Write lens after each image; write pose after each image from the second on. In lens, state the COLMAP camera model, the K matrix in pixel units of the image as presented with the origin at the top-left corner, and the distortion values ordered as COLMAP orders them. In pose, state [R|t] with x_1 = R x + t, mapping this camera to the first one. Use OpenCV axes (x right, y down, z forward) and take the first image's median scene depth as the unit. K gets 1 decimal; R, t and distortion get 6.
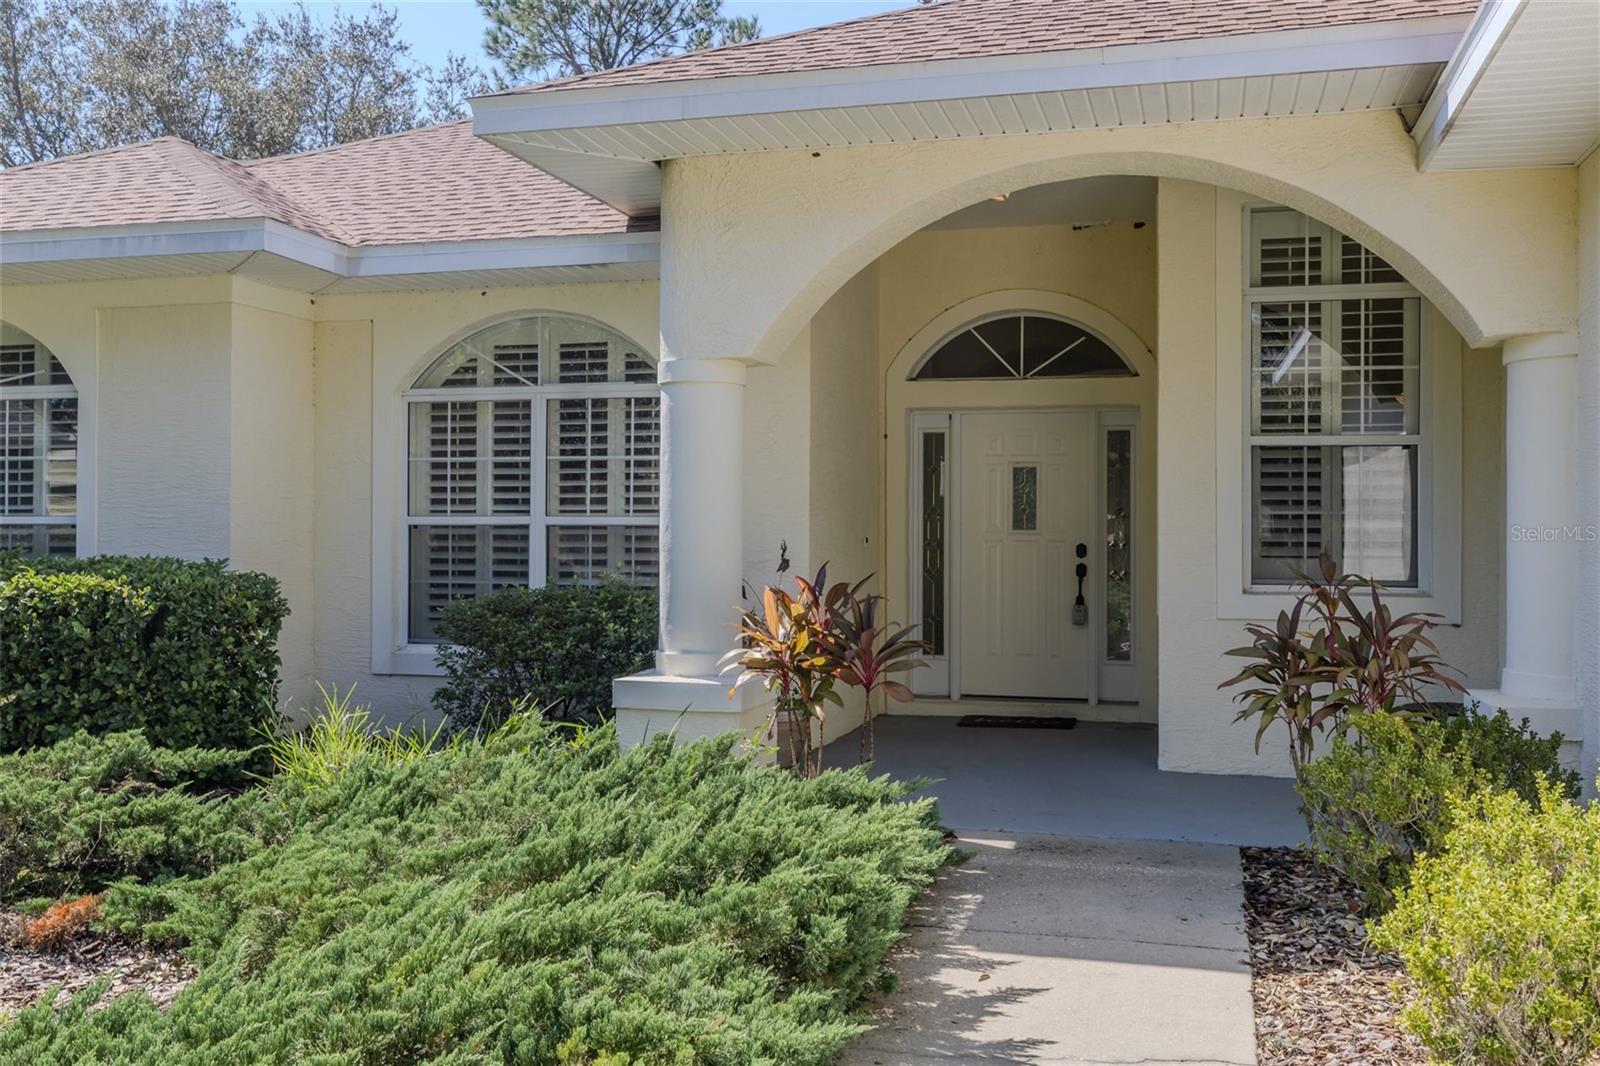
lens RADIAL K [[1406.3, 0, 800.0], [0, 1406.3, 533.0], [0, 0, 1]] dist [-0.005064, -0.001551]
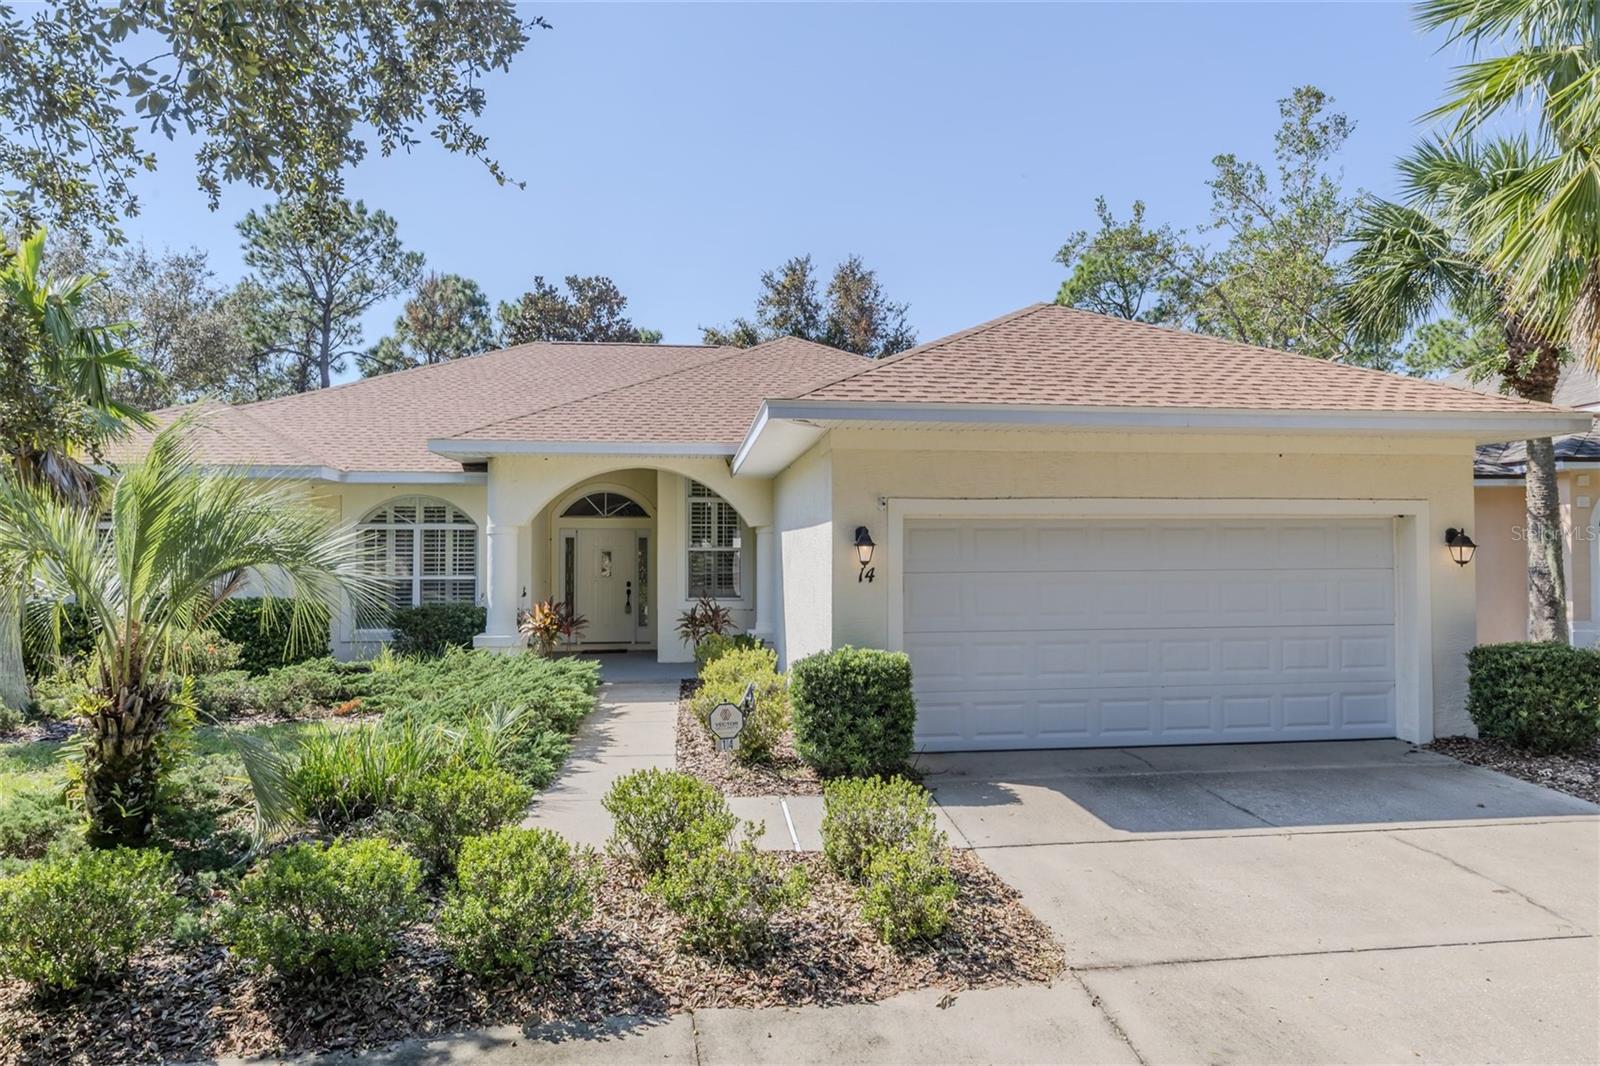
lens RADIAL K [[985.0, 0, 796.8], [0, 985.0, 530.9], [0, 0, 1]] dist [0.000653, 0.000541]
pose [[0.926586, 0.002614, 0.376075, -0.218401], [0.003678, 0.999865, -0.016012, -0.061992], [-0.376066, 0.016219, 0.926451, -0.889345]]
